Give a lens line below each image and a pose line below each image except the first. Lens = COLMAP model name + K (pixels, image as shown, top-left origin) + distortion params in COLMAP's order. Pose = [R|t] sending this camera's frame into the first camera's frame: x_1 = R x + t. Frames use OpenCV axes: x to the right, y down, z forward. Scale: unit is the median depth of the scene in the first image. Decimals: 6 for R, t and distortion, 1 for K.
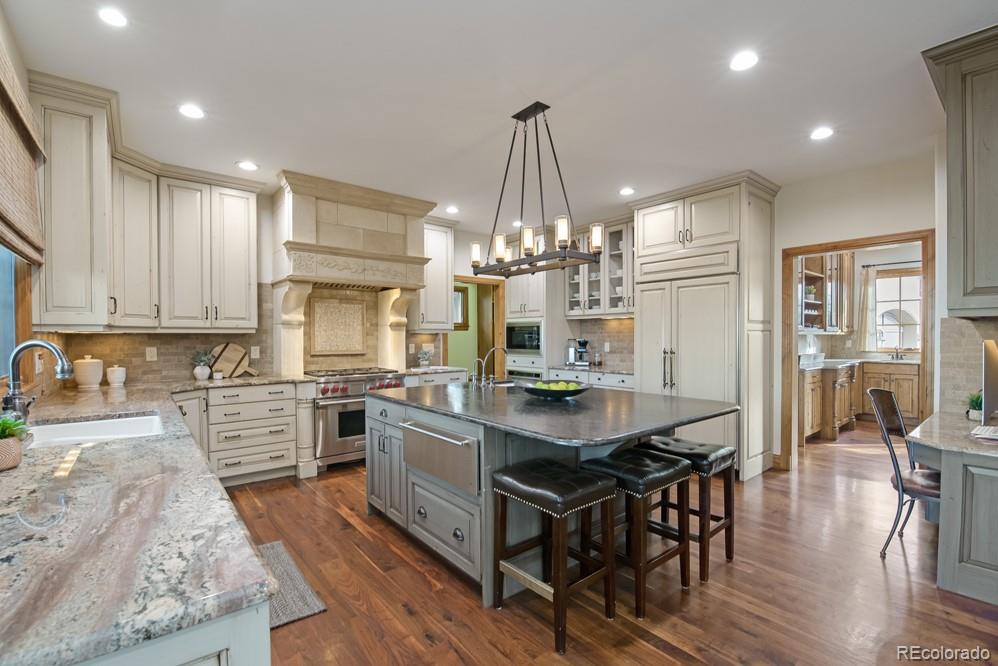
lens RADIAL K [[440.0, 0, 495.9], [0, 440.0, 338.1], [0, 0, 1]] dist [-0.000311, -0.004479]
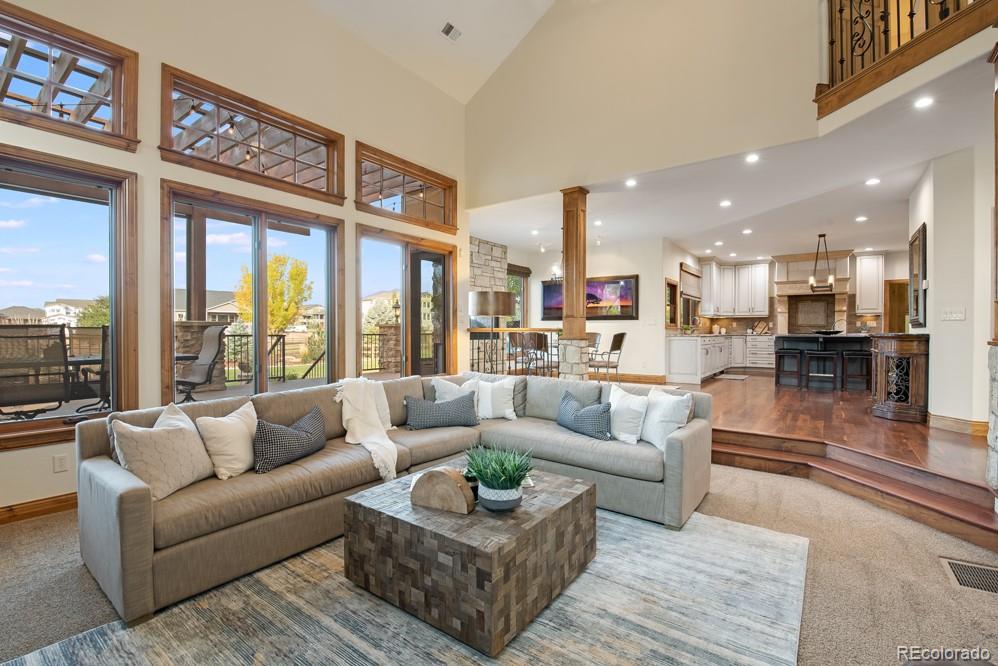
lens RADIAL K [[440.0, 0, 495.2], [0, 440.0, 332.0], [0, 0, 1]] dist [-0.000311, -0.004479]
pose [[0.231364, 0.006777, -0.972844, 1.613602], [-0.007115, 0.999961, 0.005274, 0.076022], [0.972841, 0.005702, 0.231403, -1.170657]]
